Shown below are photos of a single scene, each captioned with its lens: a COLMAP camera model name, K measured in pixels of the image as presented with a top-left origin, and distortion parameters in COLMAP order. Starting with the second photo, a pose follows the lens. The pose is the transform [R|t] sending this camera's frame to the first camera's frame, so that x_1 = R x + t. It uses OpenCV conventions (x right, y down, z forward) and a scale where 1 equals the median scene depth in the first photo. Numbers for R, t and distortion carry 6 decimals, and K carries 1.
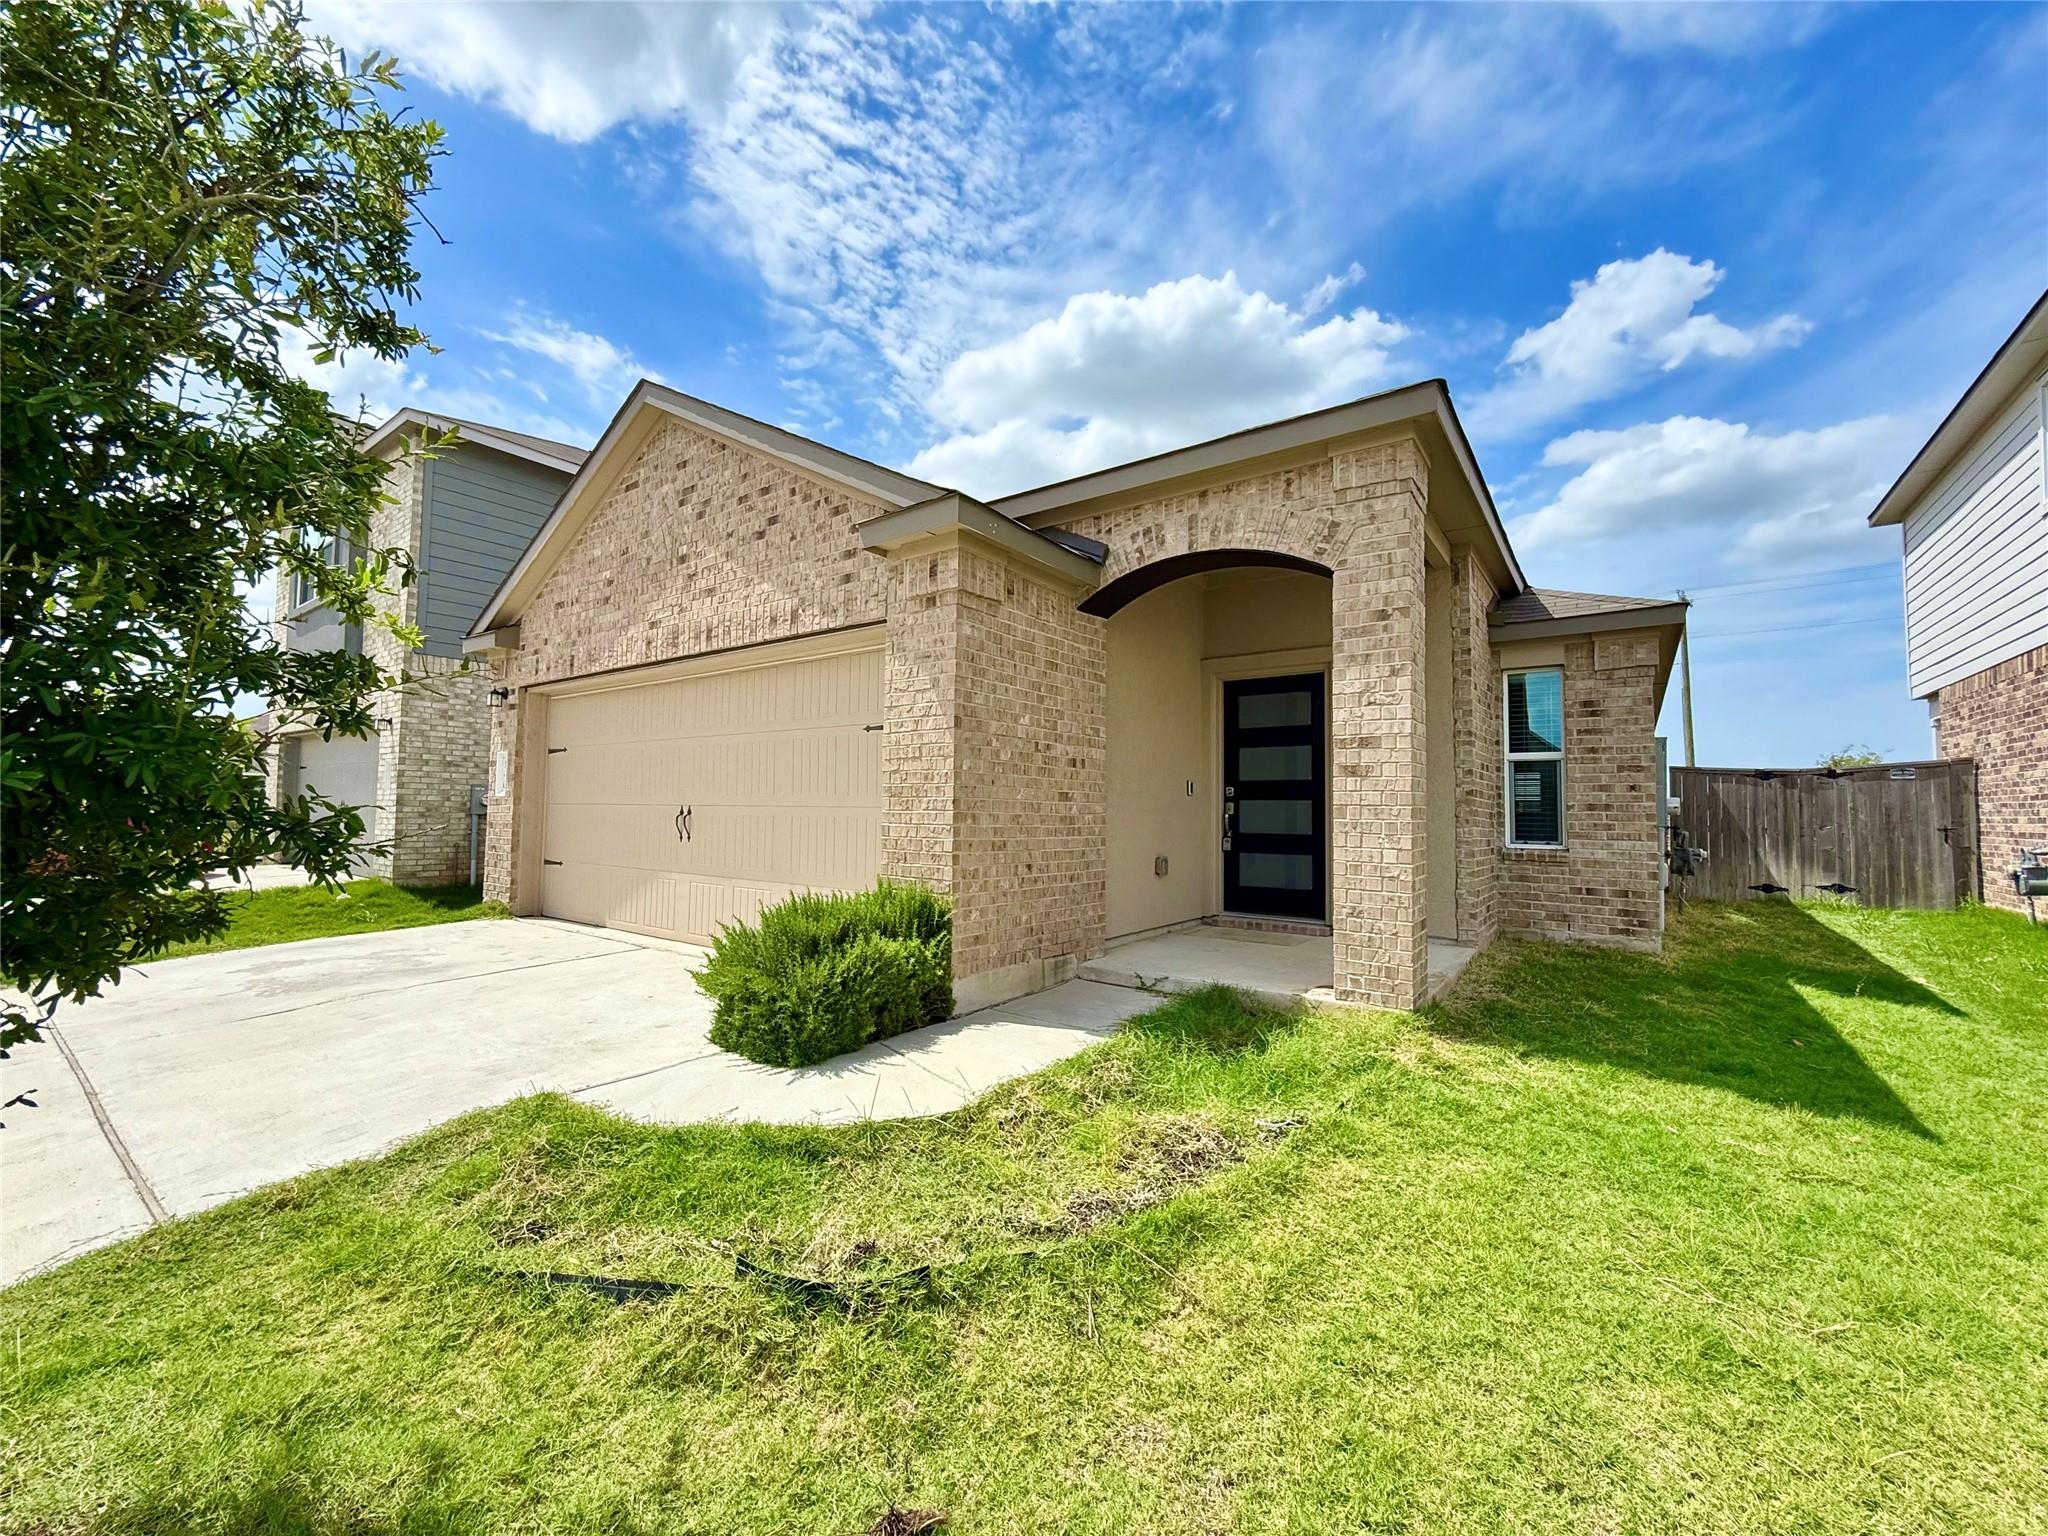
lens RADIAL K [[817.3, 0, 1015.9], [0, 817.3, 770.7], [0, 0, 1]] dist [0.001017, -0.000572]
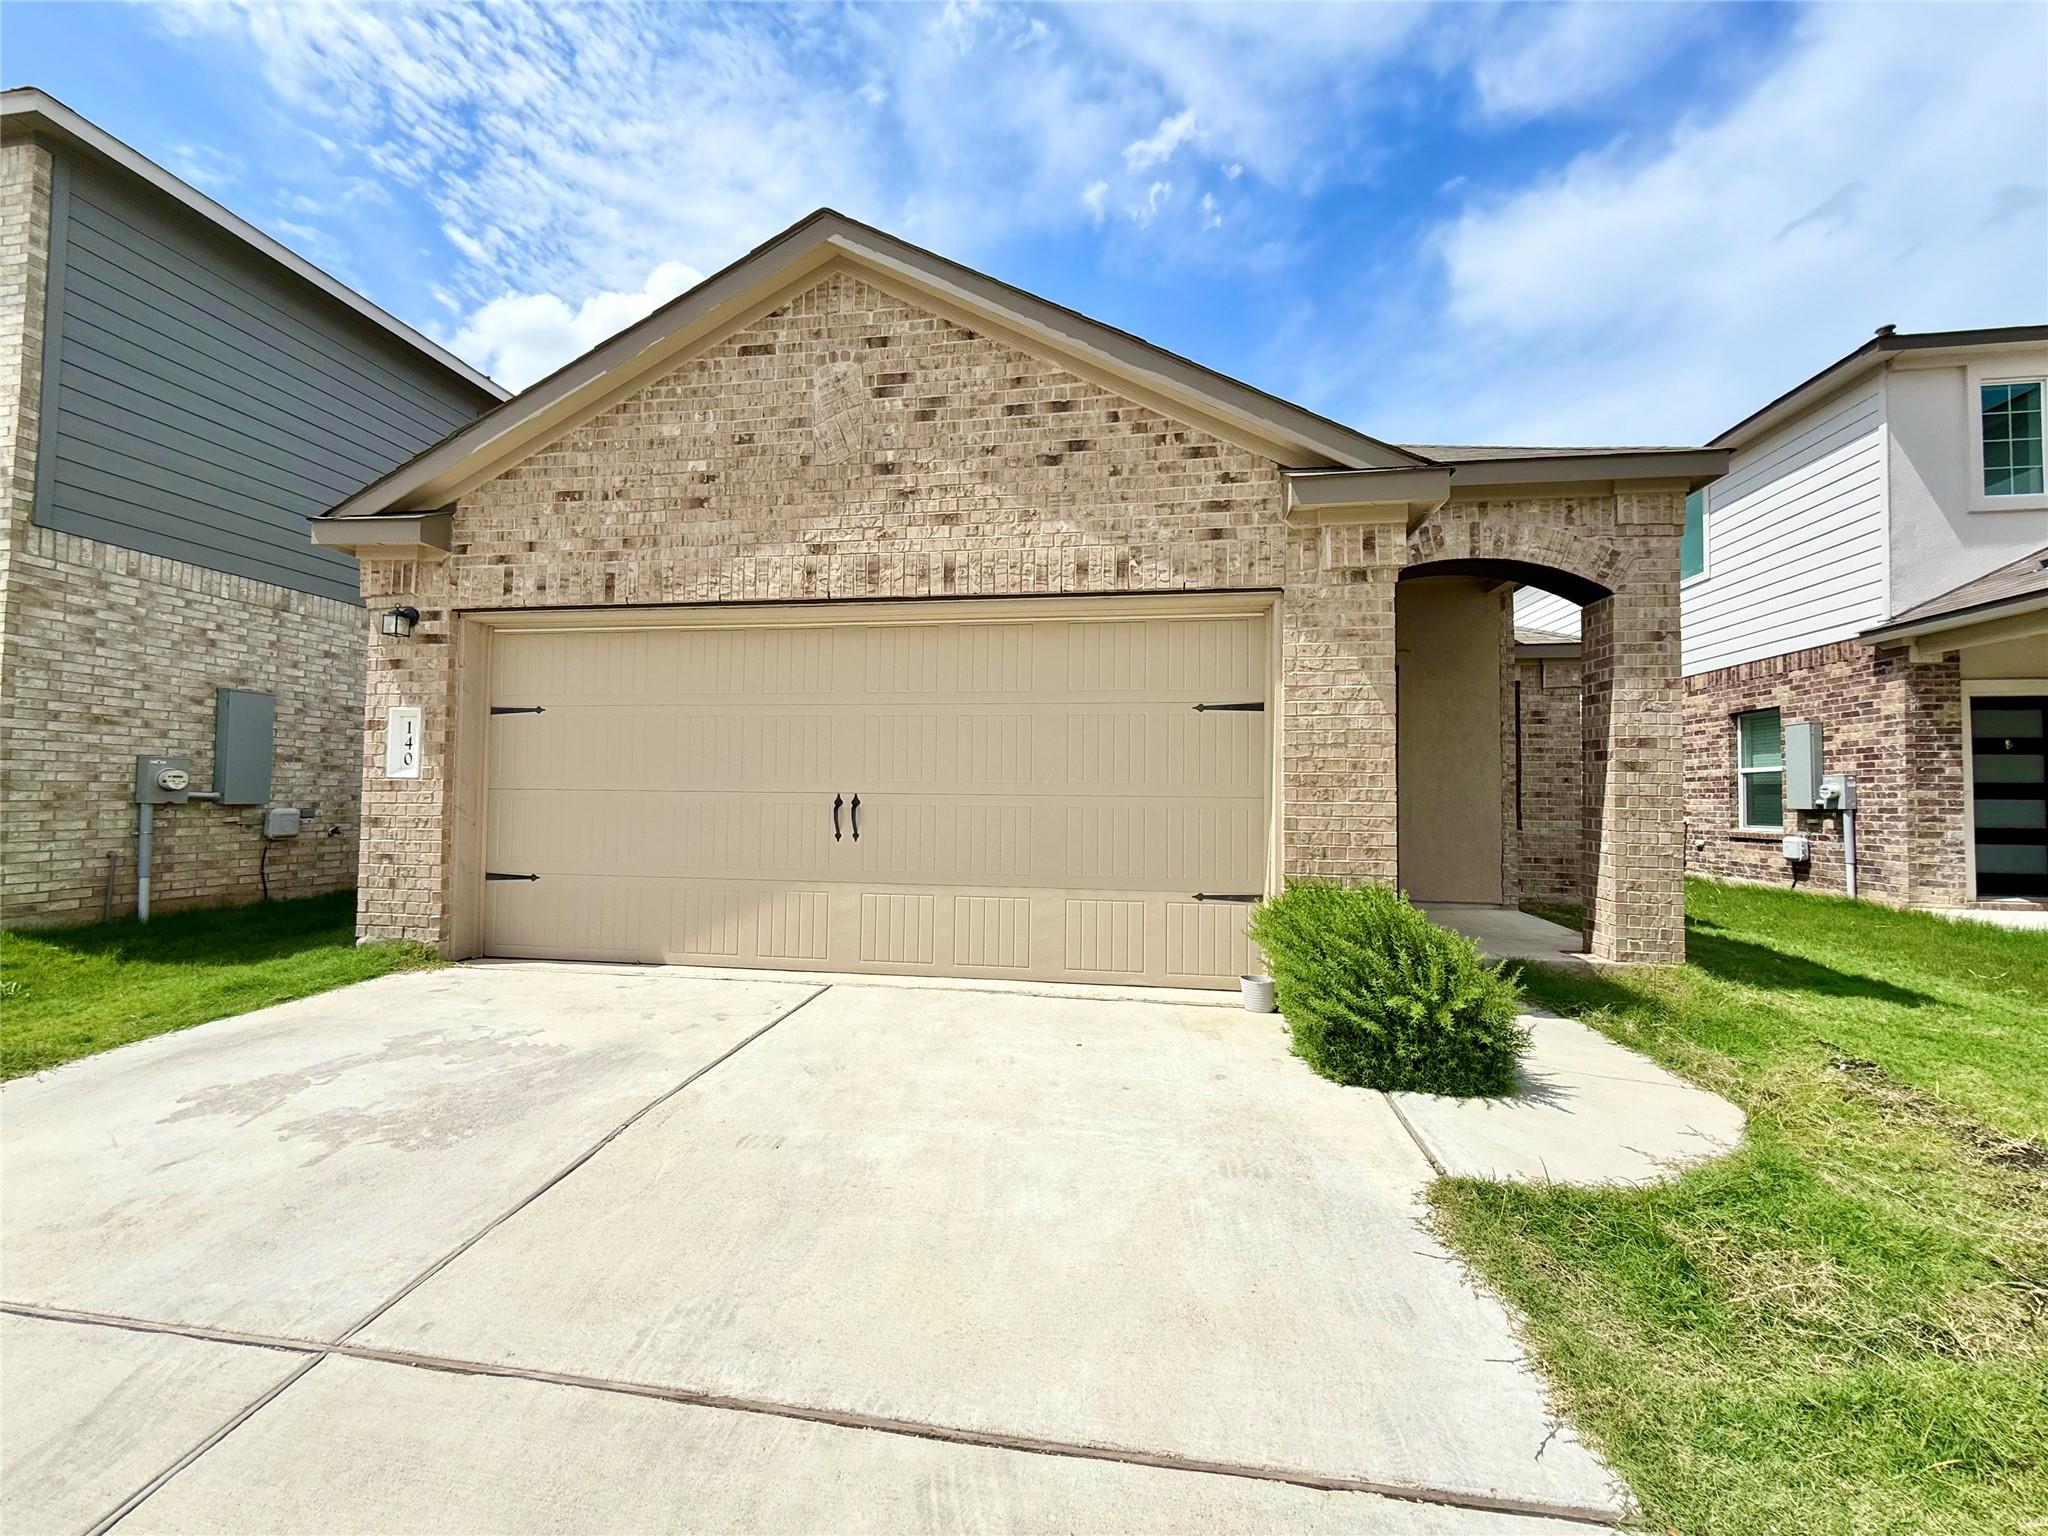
lens RADIAL K [[817.3, 0, 1020.2], [0, 817.3, 770.0], [0, 0, 1]] dist [0.001017, -0.000572]
pose [[0.881903, 0.013580, 0.471236, -0.689672], [-0.023624, 0.999602, 0.015404, 0.006043], [-0.470839, -0.024718, 0.881873, 0.283464]]
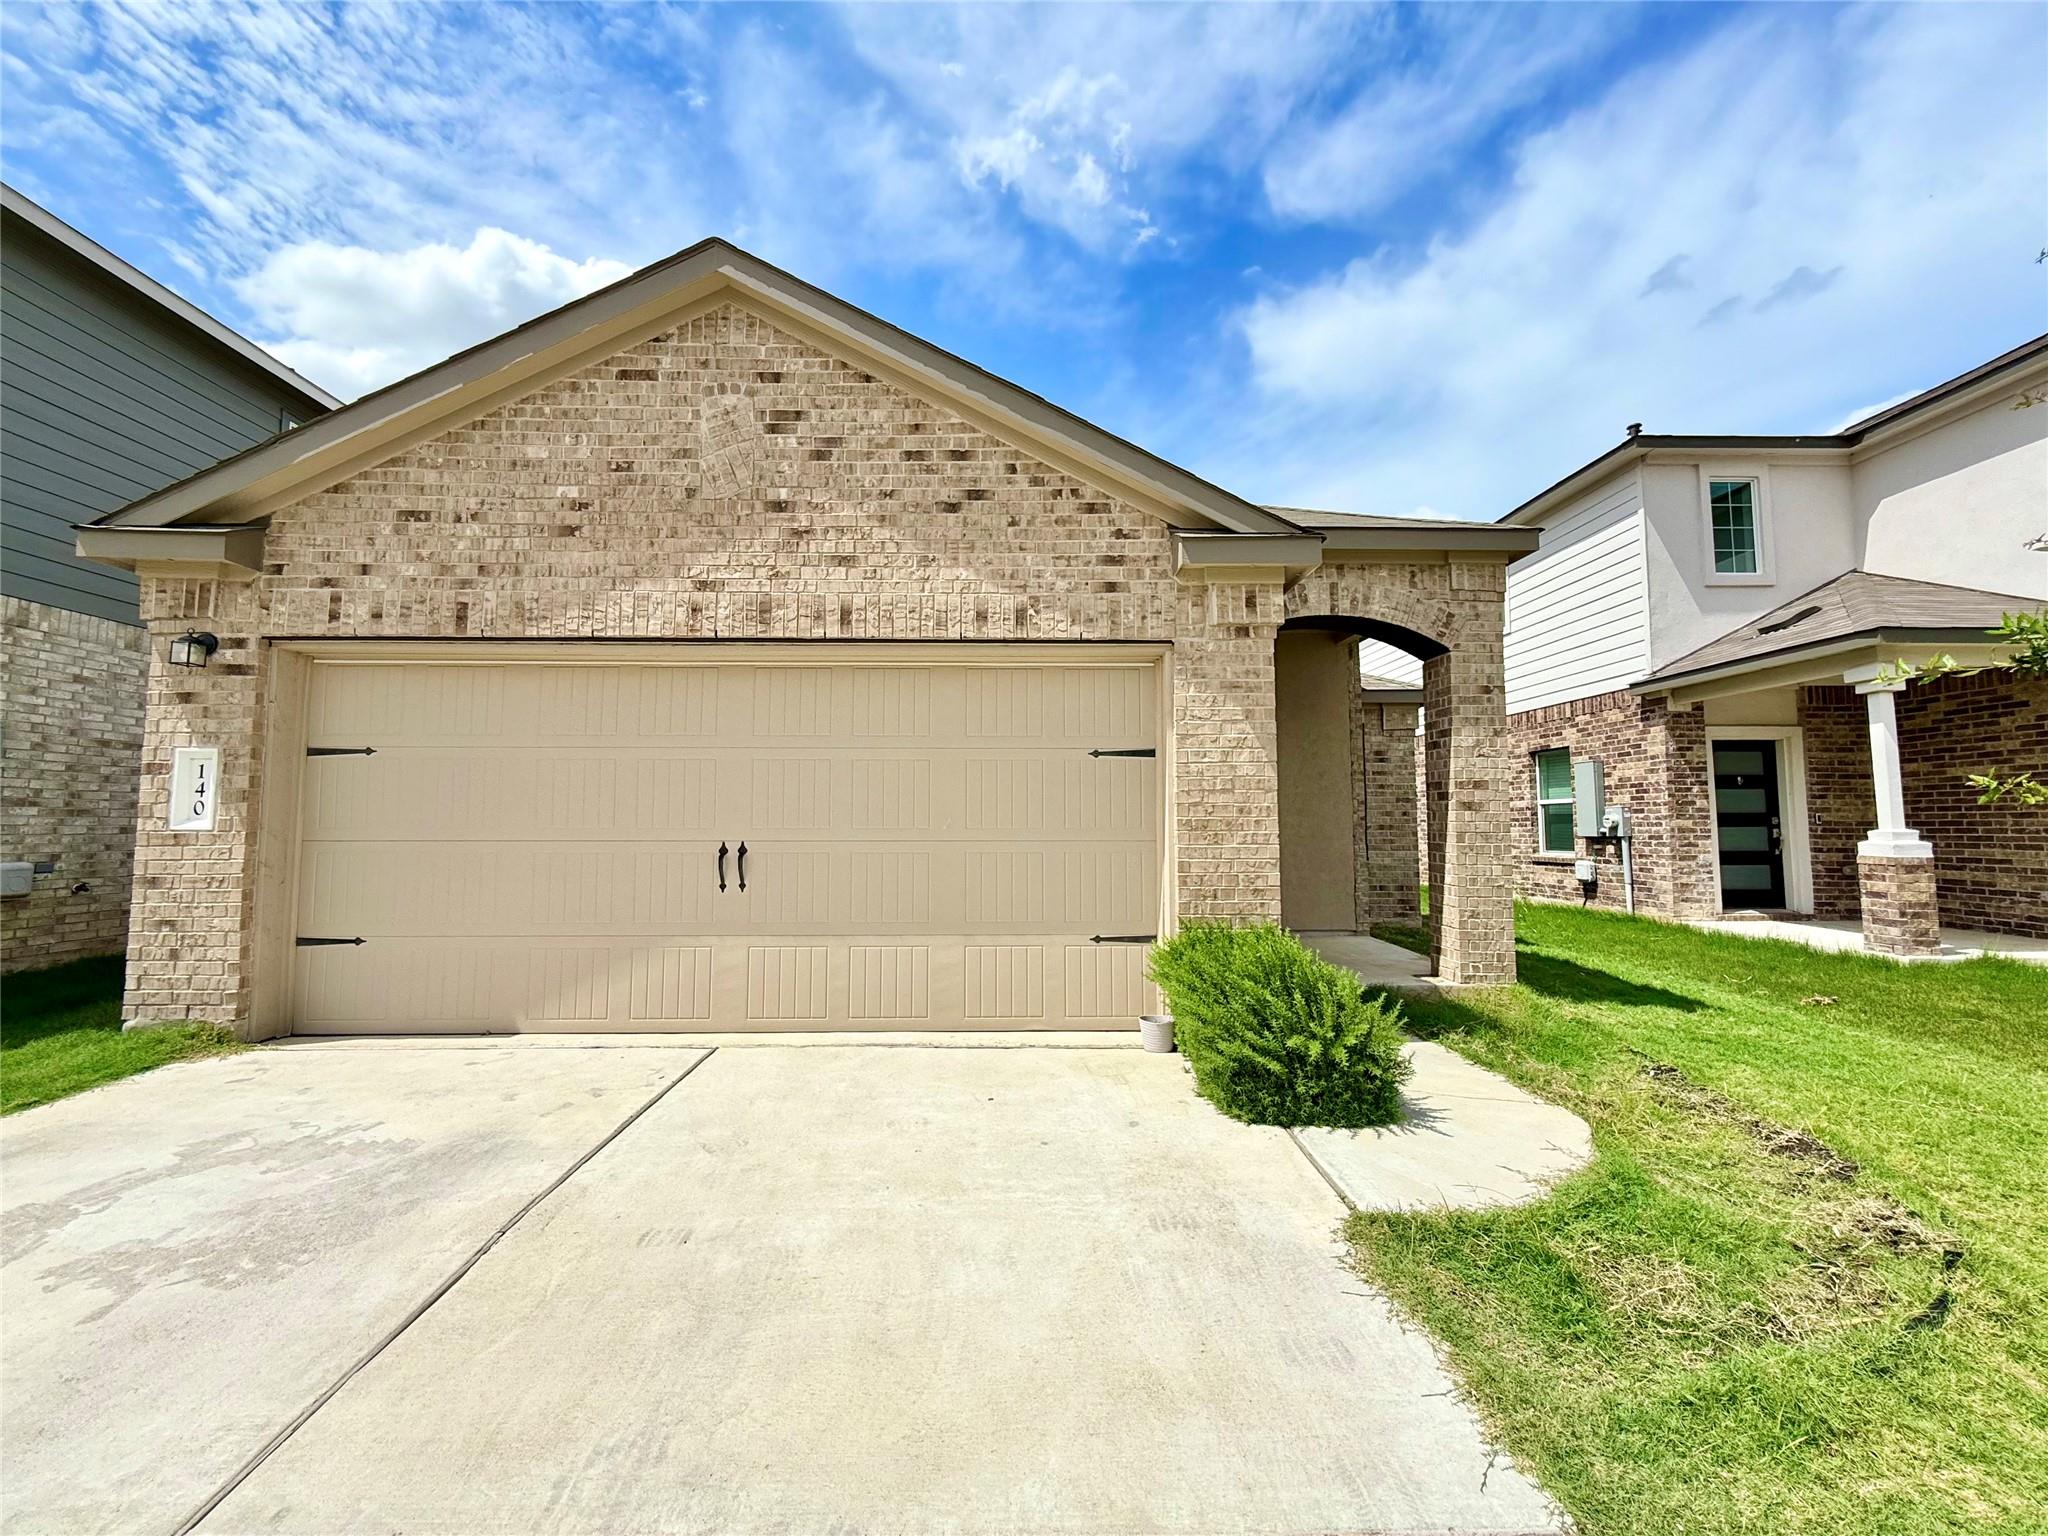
lens RADIAL K [[817.3, 0, 1020.6], [0, 817.3, 770.9], [0, 0, 1]] dist [0.001017, -0.000572]
pose [[0.790233, 0.029697, 0.612087, -0.719119], [-0.020035, 0.999543, -0.022629, -0.009108], [-0.612480, 0.005619, 0.790466, 0.304673]]
